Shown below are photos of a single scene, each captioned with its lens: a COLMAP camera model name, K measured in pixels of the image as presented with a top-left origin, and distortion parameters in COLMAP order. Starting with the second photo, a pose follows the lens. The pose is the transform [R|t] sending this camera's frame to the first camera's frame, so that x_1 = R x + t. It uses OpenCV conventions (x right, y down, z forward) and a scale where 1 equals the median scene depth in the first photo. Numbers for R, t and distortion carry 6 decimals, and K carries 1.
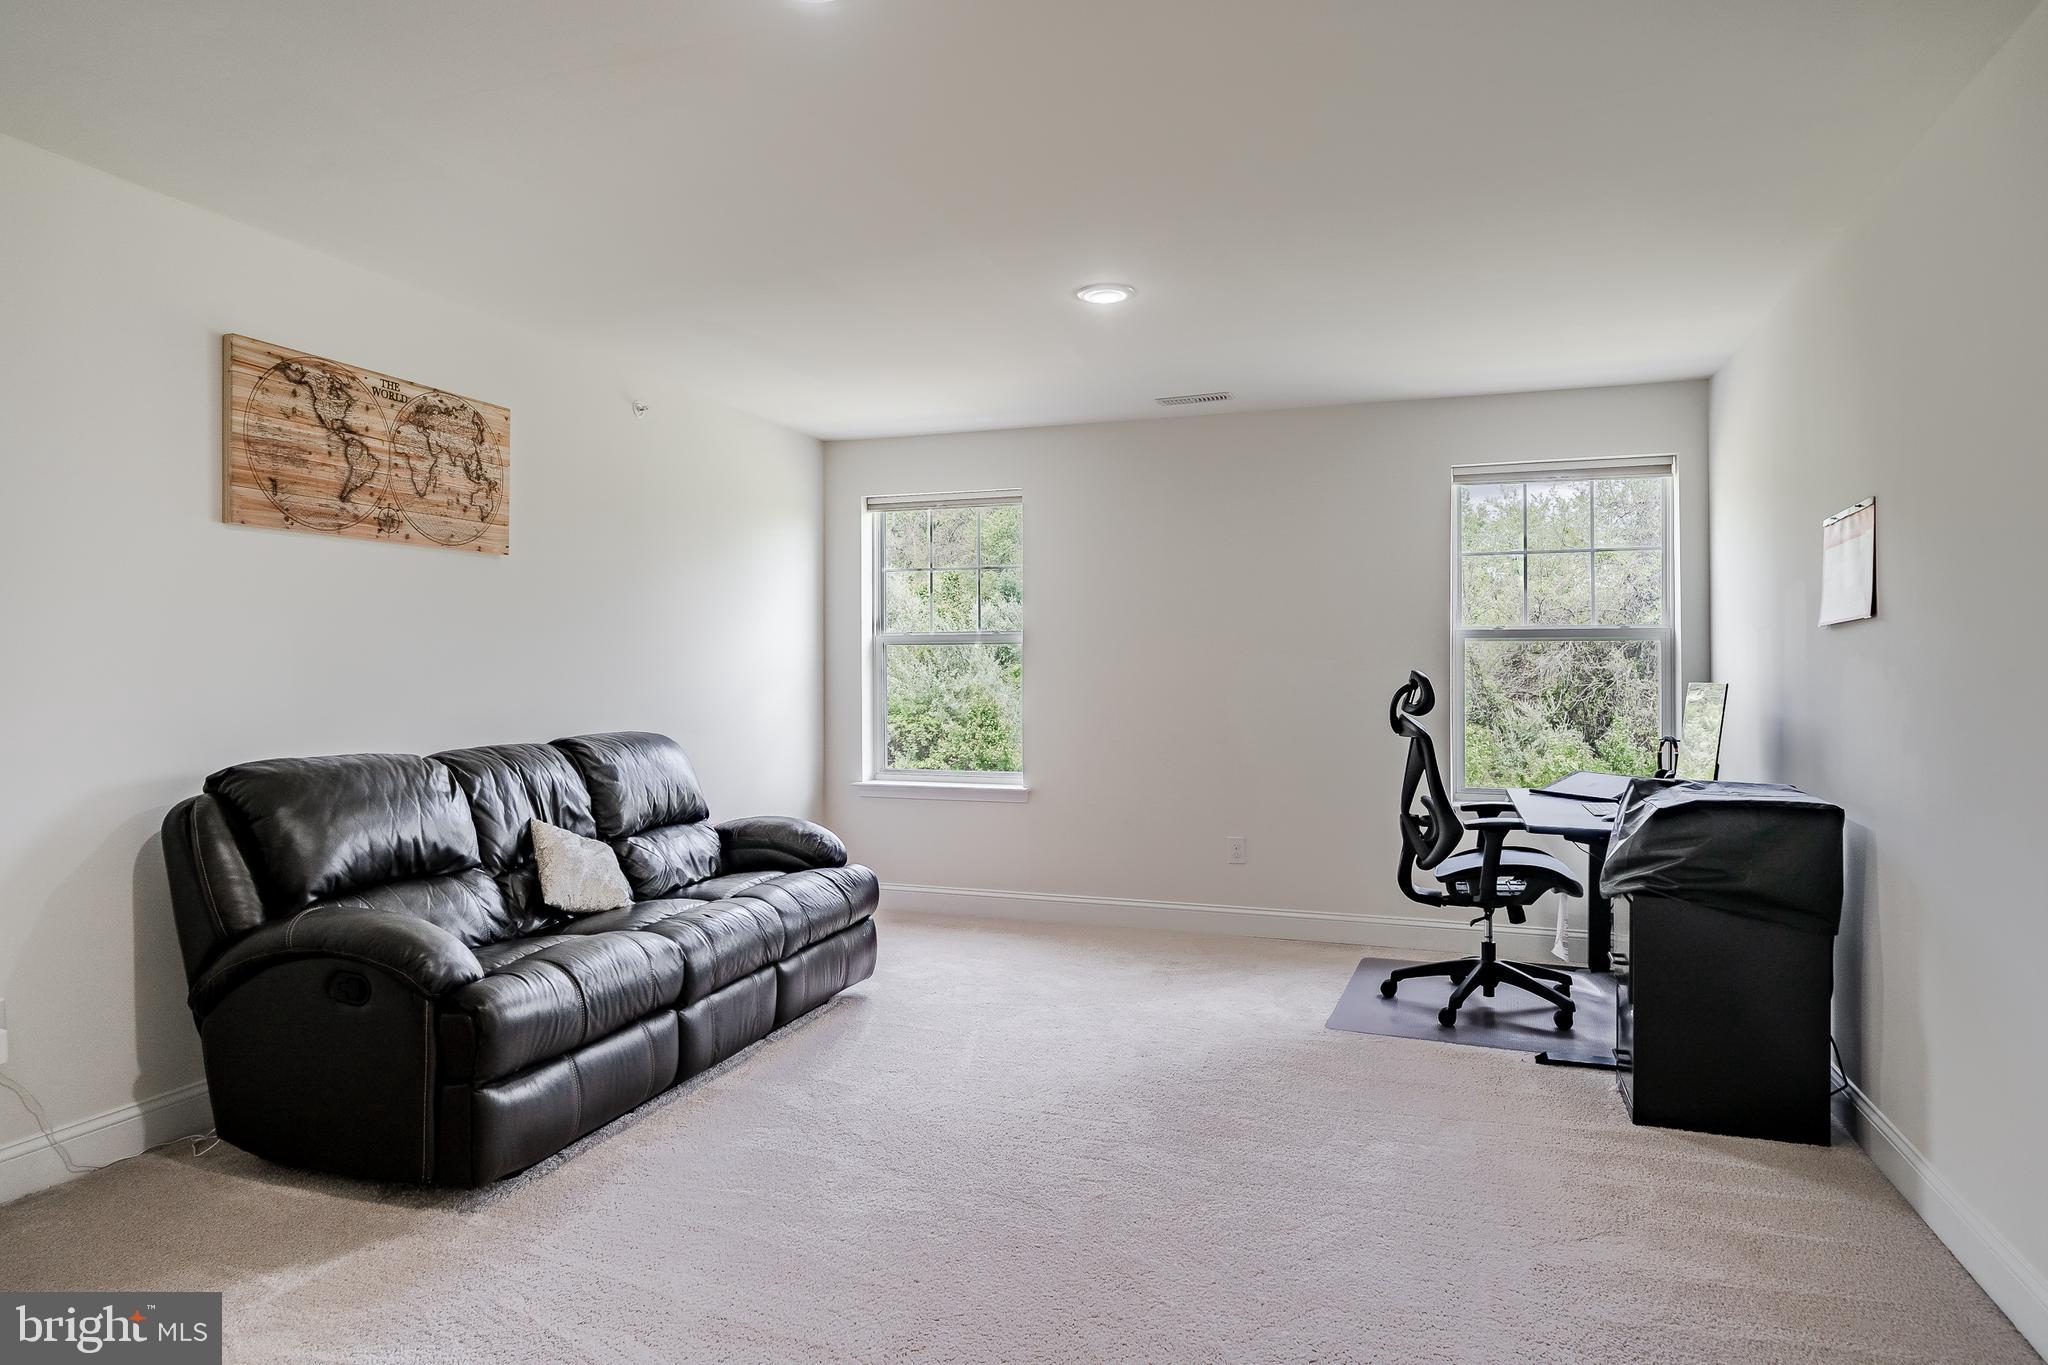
lens RADIAL K [[1195.9, 0, 1021.8], [0, 1195.9, 672.9], [0, 0, 1]] dist [-0.002083, -0.002111]
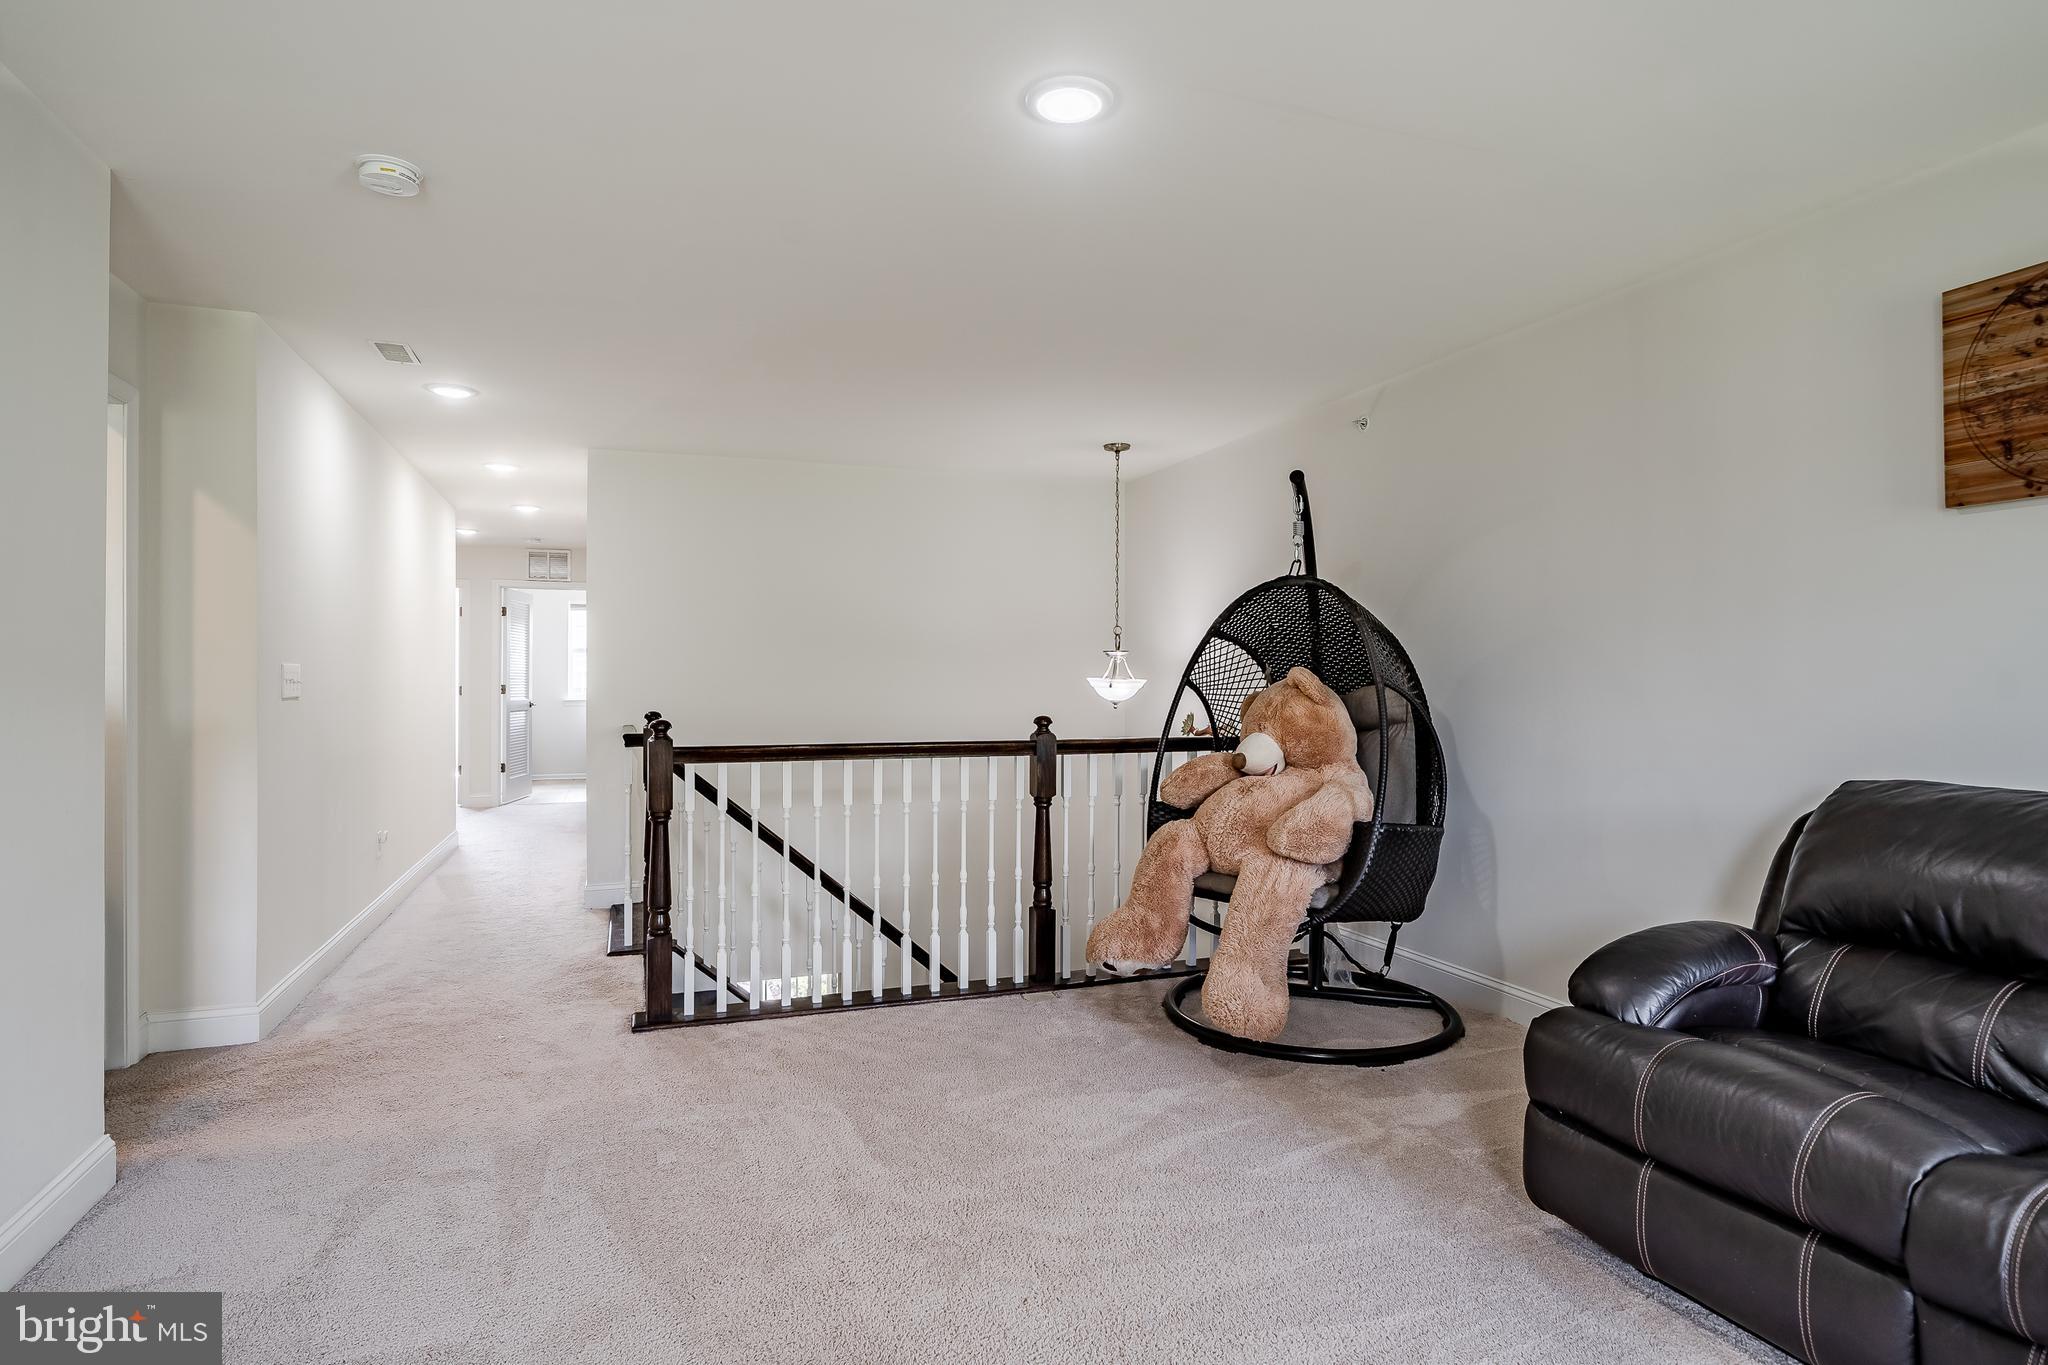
lens RADIAL K [[1115.8, 0, 1021.1], [0, 1115.8, 681.7], [0, 0, 1]] dist [0.004223, -0.005537]
pose [[-0.769848, 0.006554, -0.638193, 0.368680], [-0.000317, 0.999943, 0.010651, -0.007167], [0.638227, 0.008402, -0.769803, 1.158529]]
